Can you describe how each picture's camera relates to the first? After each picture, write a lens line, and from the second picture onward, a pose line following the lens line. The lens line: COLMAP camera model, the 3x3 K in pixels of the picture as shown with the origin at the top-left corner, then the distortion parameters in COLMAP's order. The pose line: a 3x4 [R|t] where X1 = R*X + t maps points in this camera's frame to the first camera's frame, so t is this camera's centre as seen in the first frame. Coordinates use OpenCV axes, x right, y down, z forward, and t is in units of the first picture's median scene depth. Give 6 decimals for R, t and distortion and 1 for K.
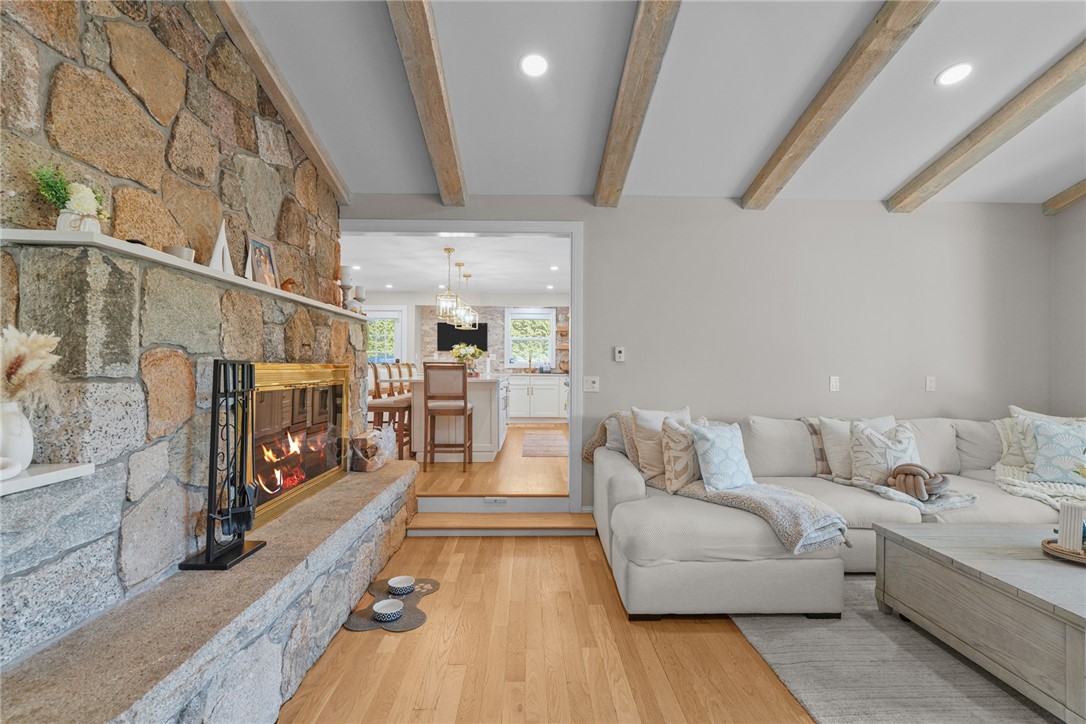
lens RADIAL K [[506.6, 0, 543.0], [0, 506.6, 362.0], [0, 0, 1]] dist [-0.018661, 0.014385]
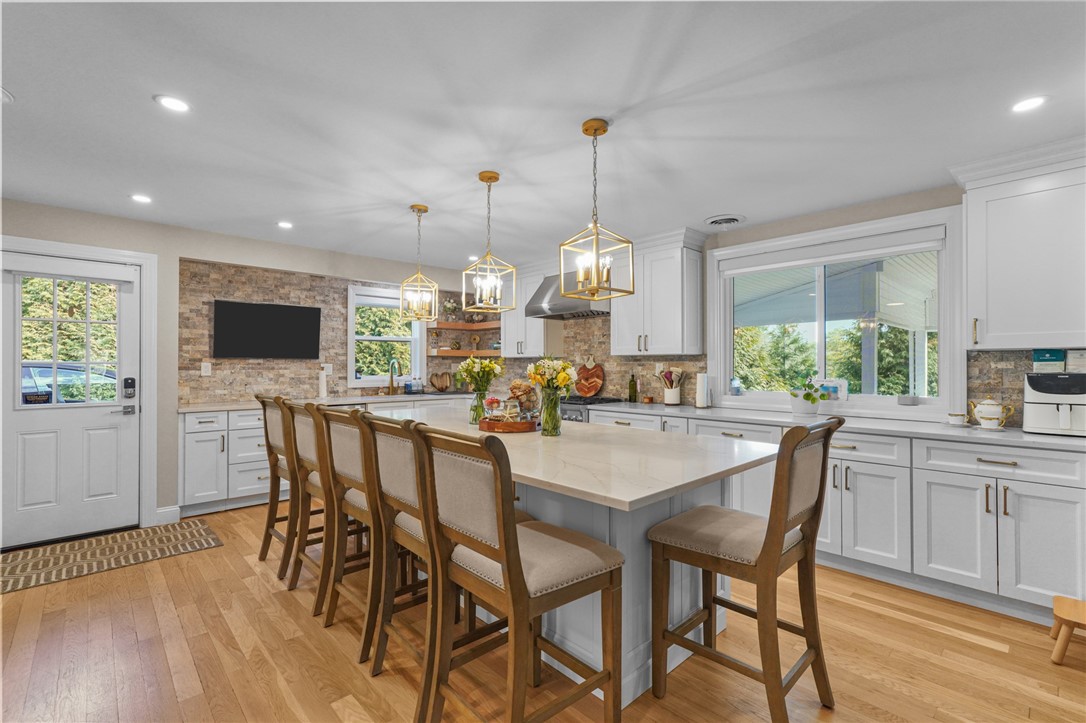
lens RADIAL K [[487.7, 0, 541.7], [0, 487.7, 362.9], [0, 0, 1]] dist [-0.017396, 0.012765]
pose [[0.746609, -0.003550, 0.665253, -0.281547], [-0.002292, 0.999966, 0.007909, -0.021735], [-0.665259, -0.007430, 0.746576, 0.440636]]
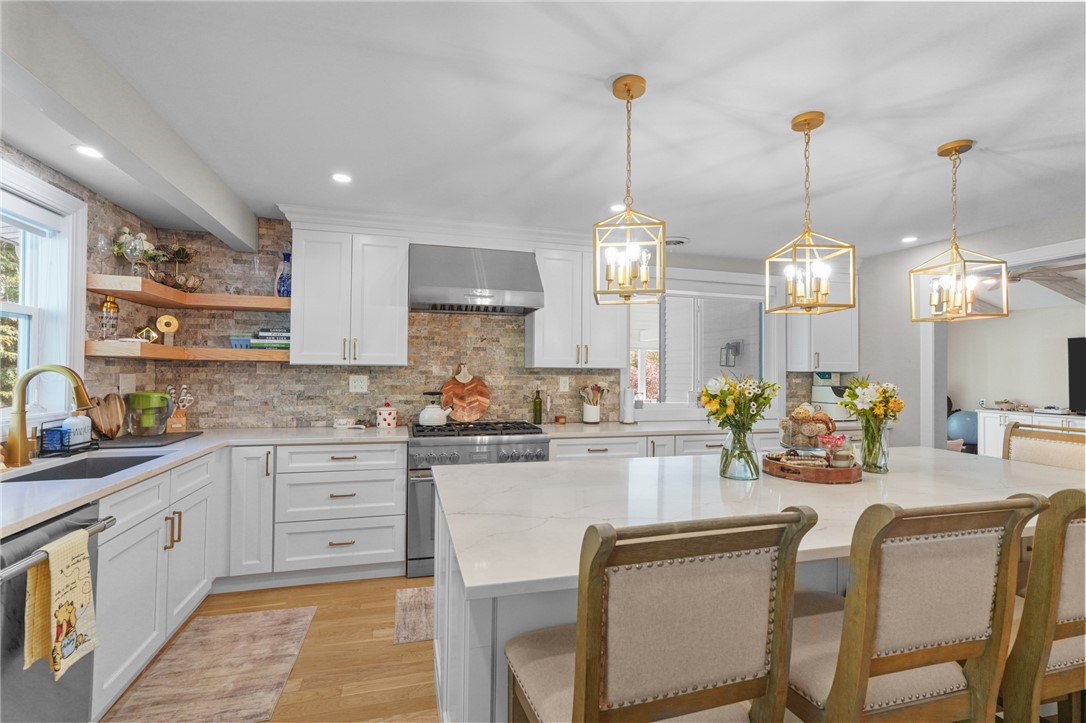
lens RADIAL K [[487.7, 0, 541.7], [0, 487.7, 362.9], [0, 0, 1]] dist [-0.017396, 0.012765]
pose [[-0.242317, 0.008895, 0.970156, -0.281834], [-0.022663, 0.999633, -0.014825, -0.023313], [-0.969933, -0.025579, -0.242026, 0.835521]]
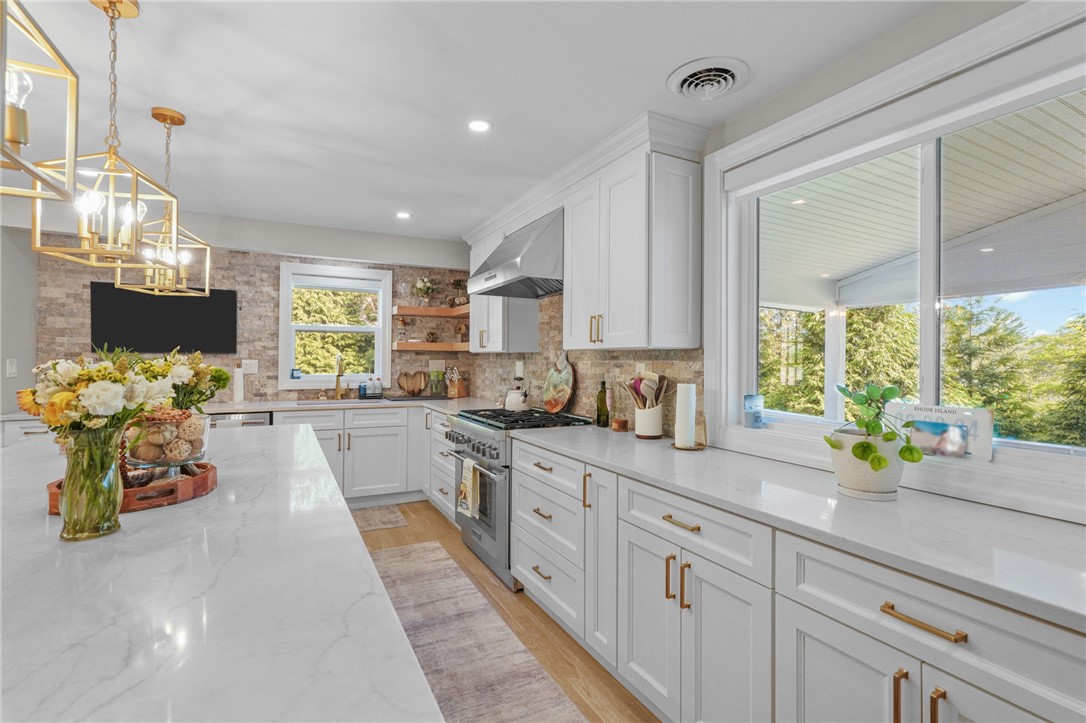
lens RADIAL K [[503.6, 0, 542.1], [0, 503.6, 355.0], [0, 0, 1]] dist [-0.014640, 0.016618]
pose [[0.899599, 0.004609, 0.436692, -0.060182], [-0.006543, 0.999974, 0.002925, -0.023130], [-0.436668, -0.005488, 0.899606, 0.481950]]
